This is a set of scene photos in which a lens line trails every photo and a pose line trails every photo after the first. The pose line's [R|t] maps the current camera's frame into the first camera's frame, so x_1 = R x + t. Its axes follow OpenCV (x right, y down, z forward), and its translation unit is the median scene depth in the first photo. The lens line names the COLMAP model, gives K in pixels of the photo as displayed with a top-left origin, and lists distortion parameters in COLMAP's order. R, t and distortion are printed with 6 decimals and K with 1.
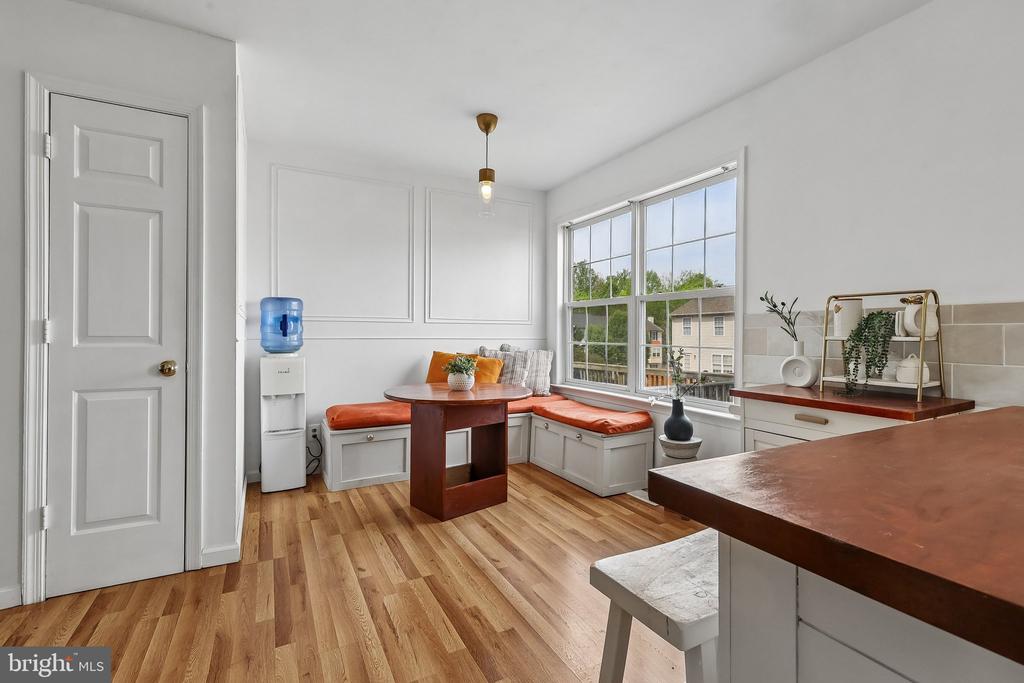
lens RADIAL K [[452.0, 0, 504.0], [0, 452.0, 336.7], [0, 0, 1]] dist [0.003105, 0.000689]
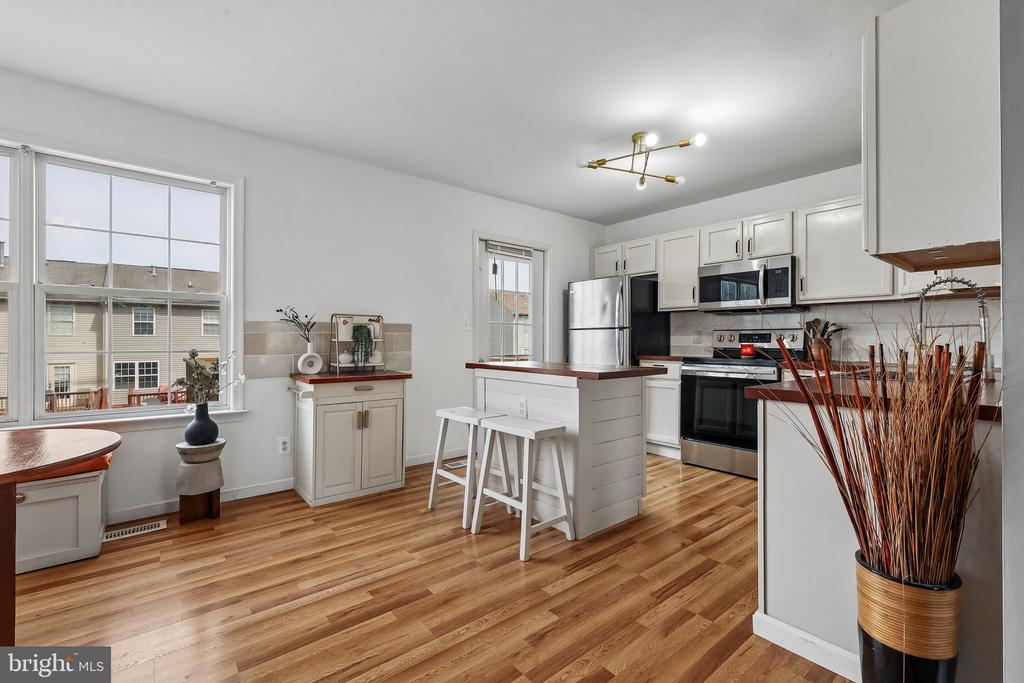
lens RADIAL K [[452.0, 0, 515.0], [0, 452.0, 340.9], [0, 0, 1]] dist [0.003105, 0.000689]
pose [[-0.203352, -0.003596, 0.979099, -0.972411], [0.004393, 0.999980, 0.004585, 0.001335], [-0.979096, 0.005233, -0.203332, 0.711387]]
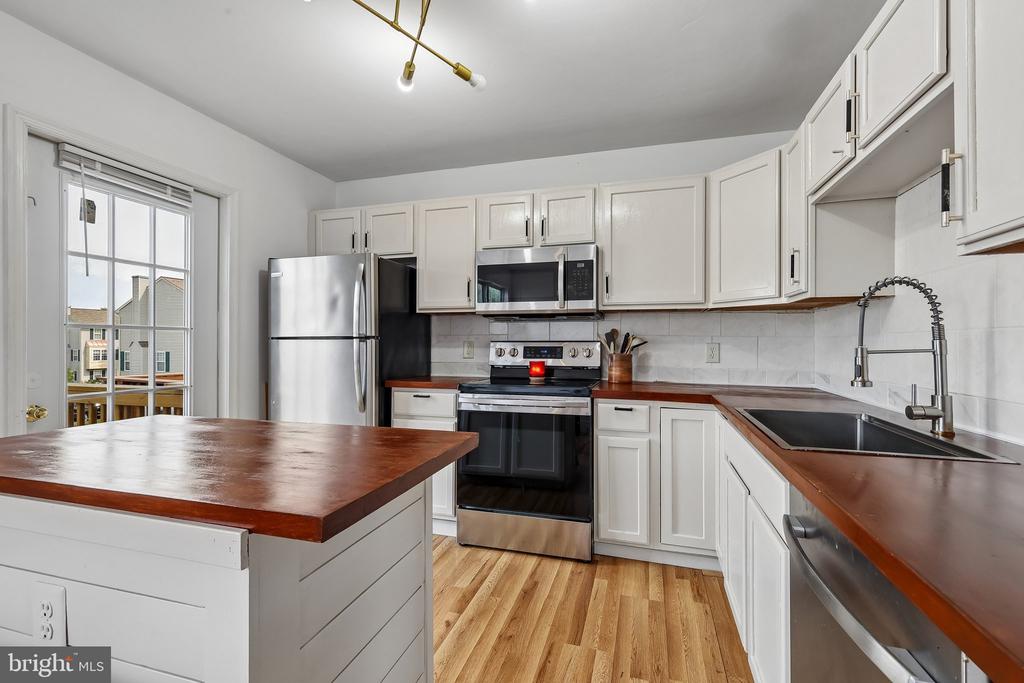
lens RADIAL K [[452.0, 0, 513.5], [0, 452.0, 341.6], [0, 0, 1]] dist [0.003105, 0.000689]
pose [[-0.706171, -0.003756, 0.708032, -0.314218], [0.001494, 0.999976, 0.006795, -0.039451], [-0.708040, 0.005857, -0.706148, 0.441084]]
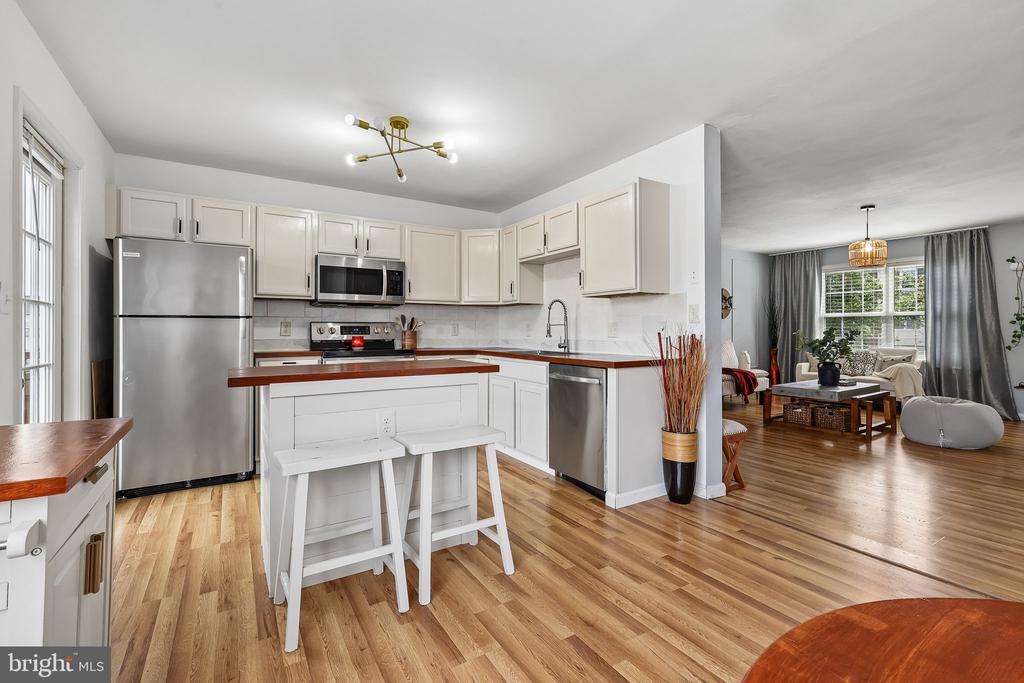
lens RADIAL K [[452.0, 0, 537.0], [0, 452.0, 327.6], [0, 0, 1]] dist [0.003105, 0.000689]
pose [[-0.996487, -0.001673, -0.083730, -0.022416], [-0.001784, 0.999998, 0.001256, -0.013075], [0.083728, 0.001401, -0.996488, 1.386134]]
